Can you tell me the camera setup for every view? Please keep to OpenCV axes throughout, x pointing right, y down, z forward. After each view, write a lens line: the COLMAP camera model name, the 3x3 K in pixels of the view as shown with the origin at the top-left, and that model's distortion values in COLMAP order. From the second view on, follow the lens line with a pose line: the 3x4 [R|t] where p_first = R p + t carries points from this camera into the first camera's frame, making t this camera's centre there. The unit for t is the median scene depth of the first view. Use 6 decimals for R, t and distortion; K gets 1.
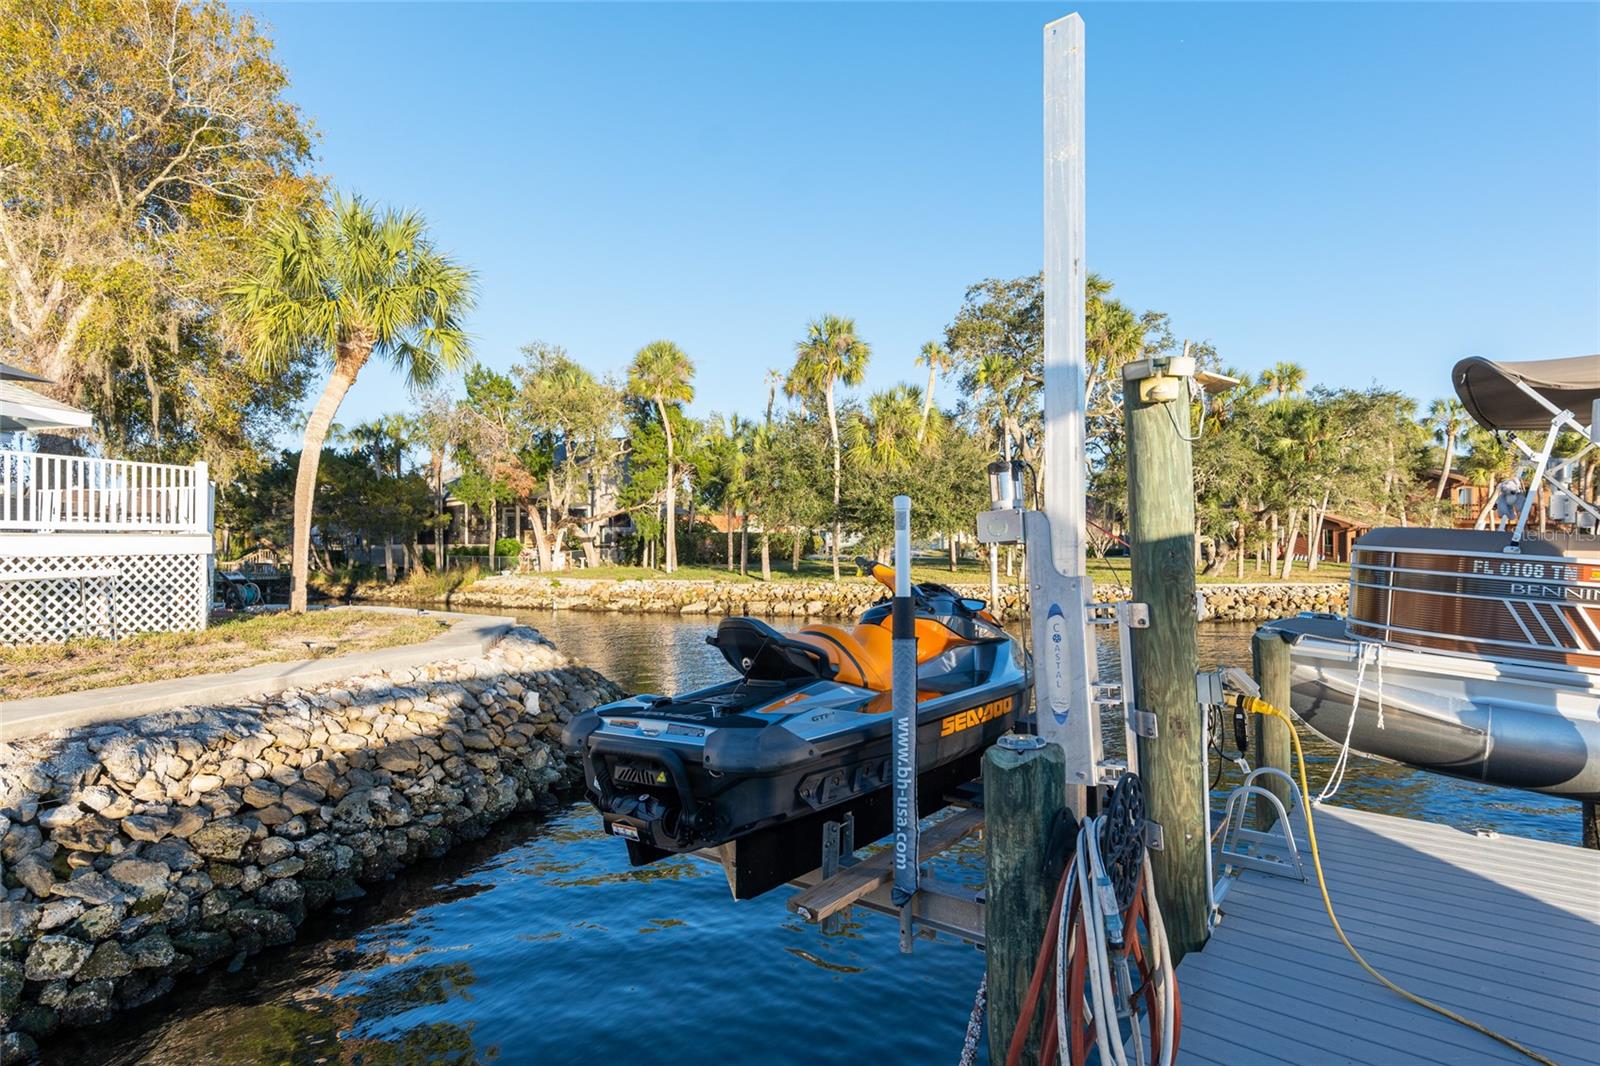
lens RADIAL K [[831.5, 0, 803.1], [0, 831.5, 537.1], [0, 0, 1]] dist [0.002386, 0.001221]
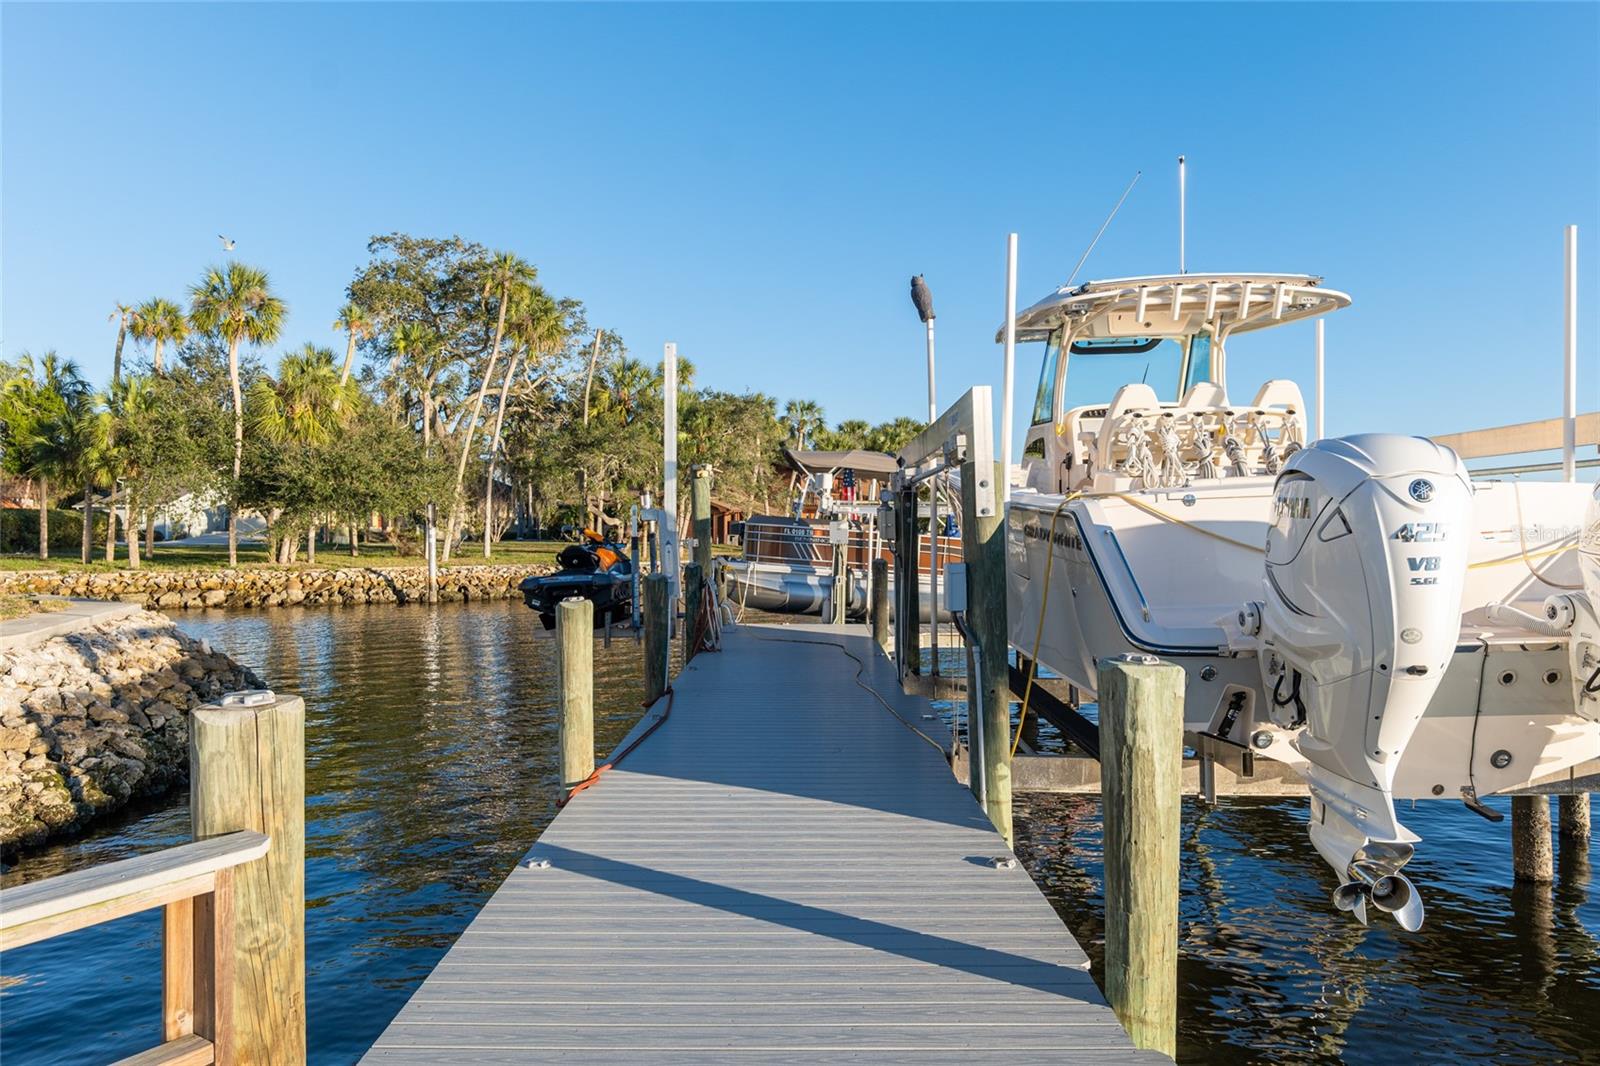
lens RADIAL K [[1123.6, 0, 800.0], [0, 1123.6, 533.0], [0, 0, 1]] dist [-0.000774, -0.000223]
pose [[0.794363, -0.000298, 0.607443, -0.219171], [-0.007345, 0.999922, 0.010096, 0.001094], [-0.607398, -0.012481, 0.794299, -0.308742]]
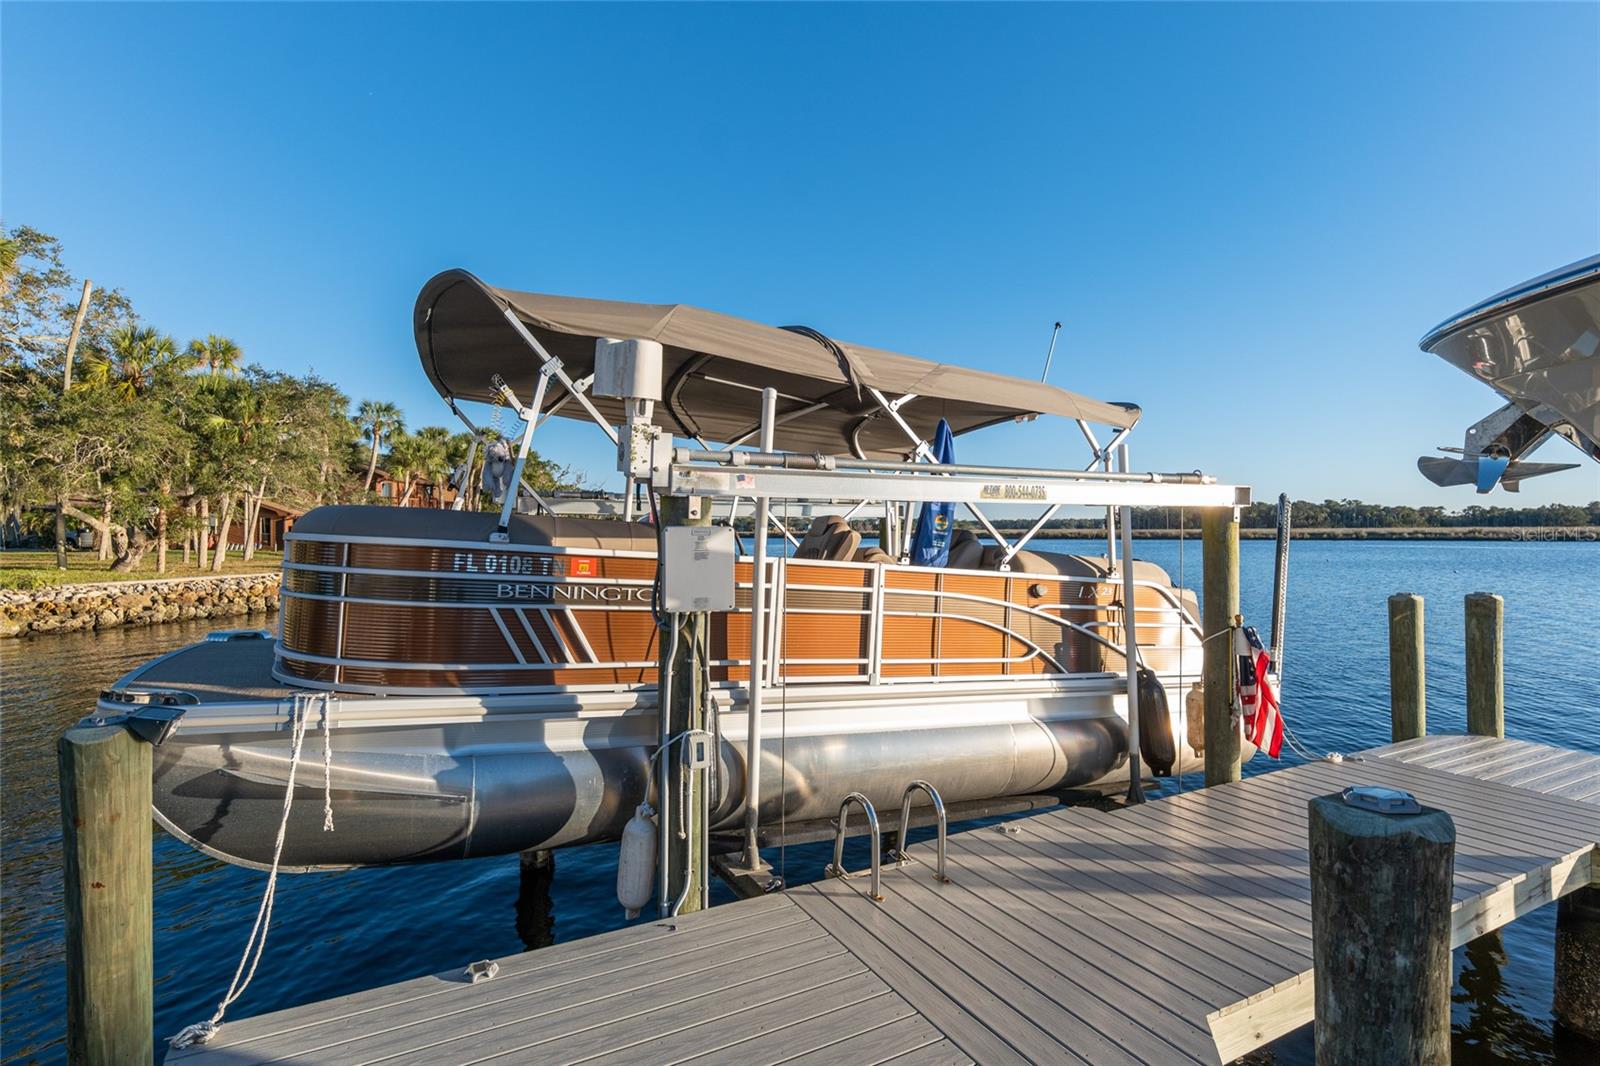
lens RADIAL K [[785.5, 0, 796.7], [0, 785.5, 524.5], [0, 0, 1]] dist [-0.013961, 0.006339]
pose [[0.401098, 0.003120, 0.916030, 0.052787], [-0.001479, 0.999995, -0.002758, 0.000815], [-0.916034, -0.000249, 0.401101, 0.078698]]
